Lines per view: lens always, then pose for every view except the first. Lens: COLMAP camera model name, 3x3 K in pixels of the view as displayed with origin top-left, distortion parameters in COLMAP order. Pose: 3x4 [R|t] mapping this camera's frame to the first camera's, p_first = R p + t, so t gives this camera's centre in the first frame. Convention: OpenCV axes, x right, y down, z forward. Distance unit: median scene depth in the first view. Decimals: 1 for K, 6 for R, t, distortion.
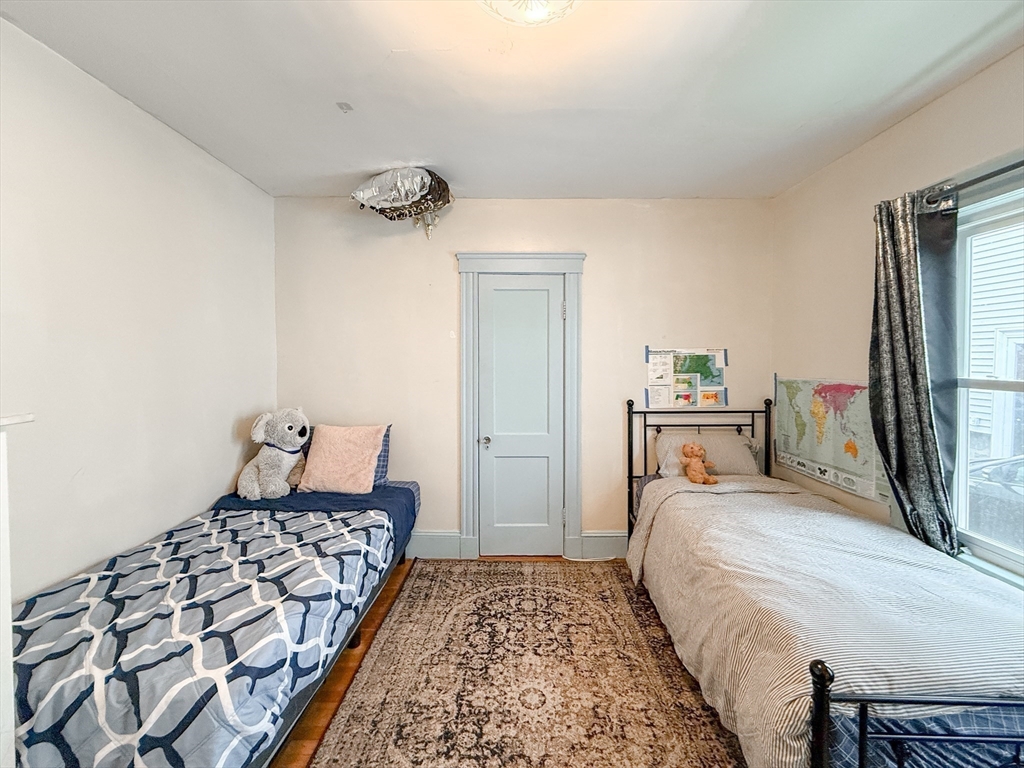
lens RADIAL K [[418.0, 0, 498.8], [0, 418.0, 364.7], [0, 0, 1]] dist [0.000984, -0.000130]
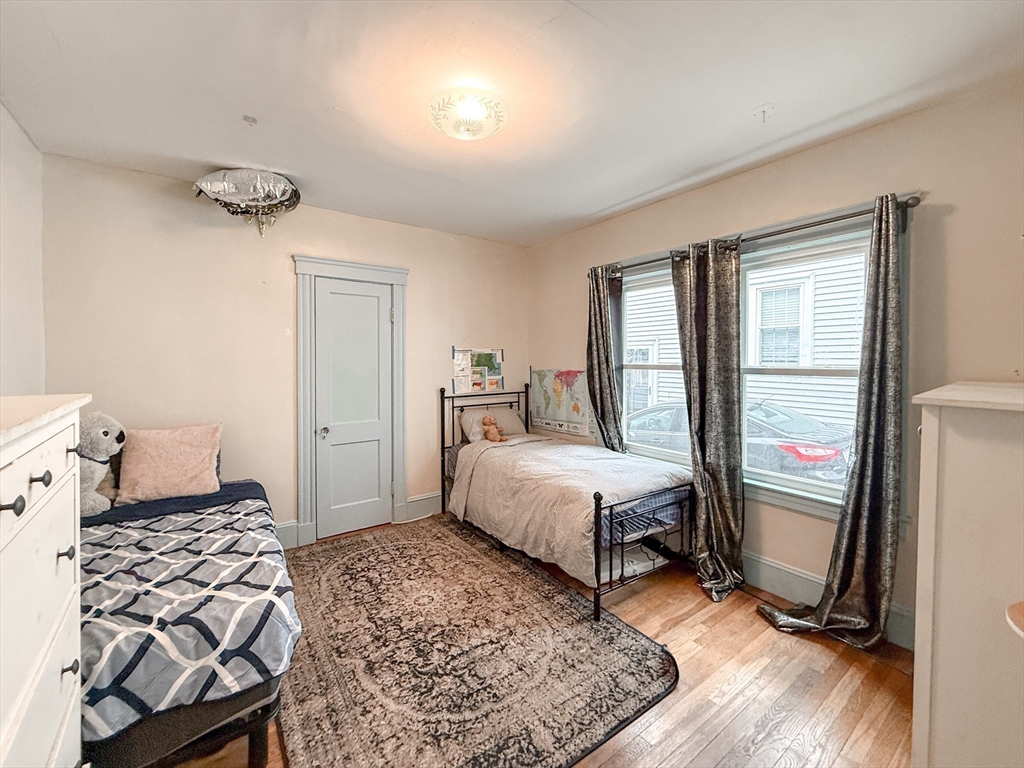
lens RADIAL K [[418.0, 0, 498.8], [0, 418.0, 364.7], [0, 0, 1]] dist [0.000984, -0.000130]
pose [[0.821326, -0.009709, 0.570377, -0.405188], [0.012955, 0.999915, -0.001635, 0.025819], [-0.570312, 0.008732, 0.821381, -0.224235]]
